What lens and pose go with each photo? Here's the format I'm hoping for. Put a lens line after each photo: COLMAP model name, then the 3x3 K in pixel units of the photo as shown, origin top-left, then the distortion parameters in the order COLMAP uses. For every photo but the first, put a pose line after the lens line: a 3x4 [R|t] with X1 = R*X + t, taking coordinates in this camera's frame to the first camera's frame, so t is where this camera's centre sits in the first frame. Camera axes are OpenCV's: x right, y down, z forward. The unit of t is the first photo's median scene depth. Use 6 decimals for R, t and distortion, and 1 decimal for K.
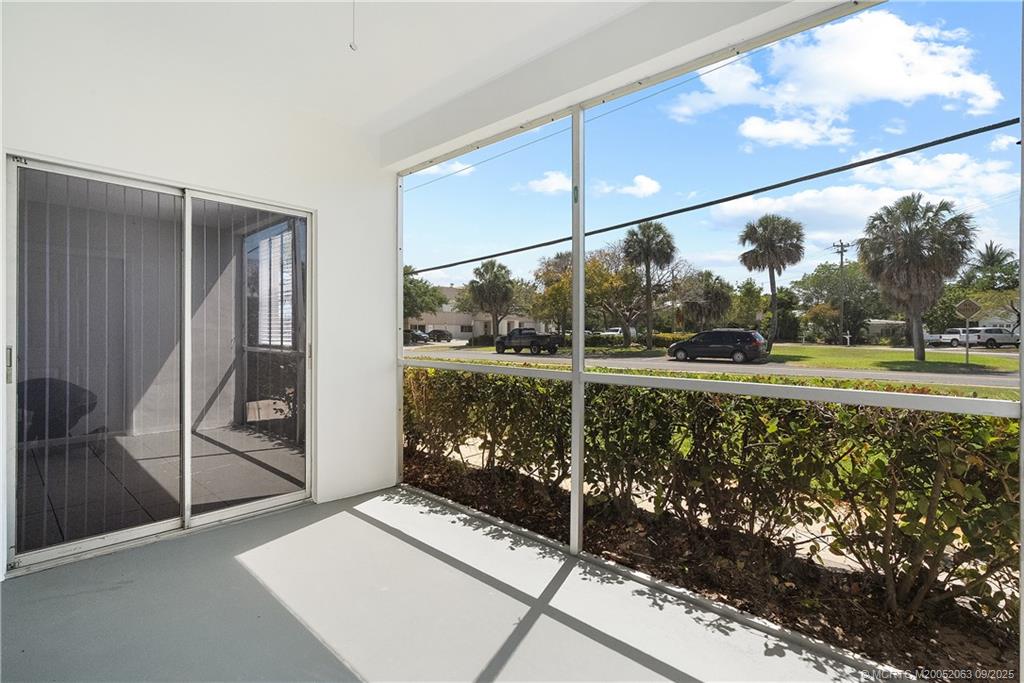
lens RADIAL K [[473.2, 0, 513.5], [0, 473.2, 331.0], [0, 0, 1]] dist [-0.006449, 0.000534]
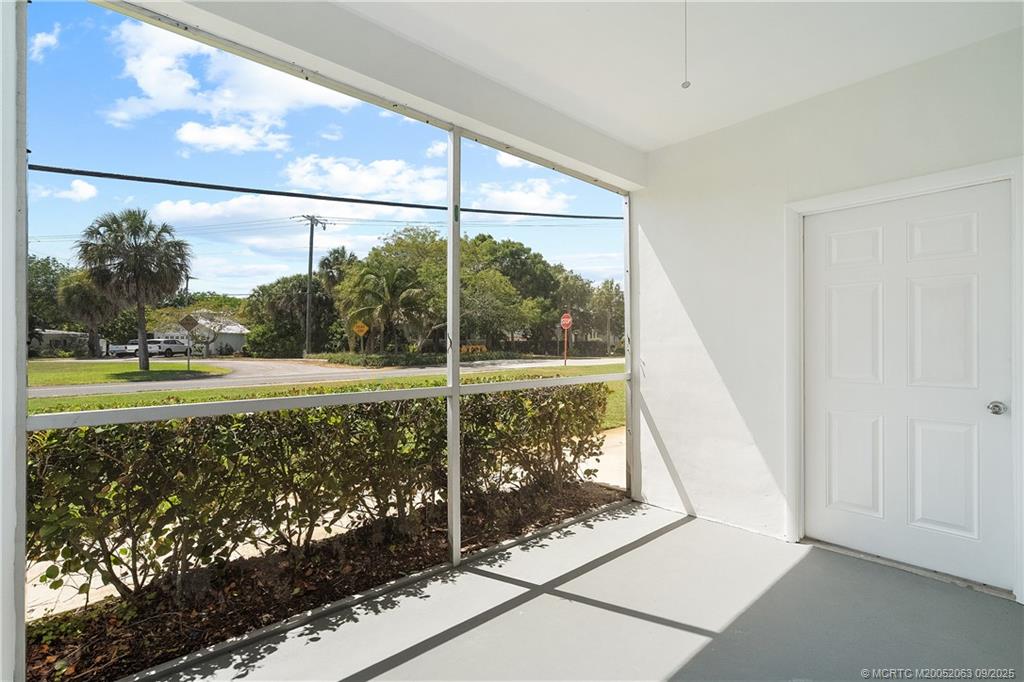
lens RADIAL K [[468.5, 0, 512.0], [0, 468.5, 341.0], [0, 0, 1]] dist [0.000047, 0.000293]
pose [[0.112492, 0.002657, 0.993649, -0.740004], [-0.000793, 0.999996, -0.002584, -0.007705], [-0.993652, -0.000497, 0.112494, 0.653651]]
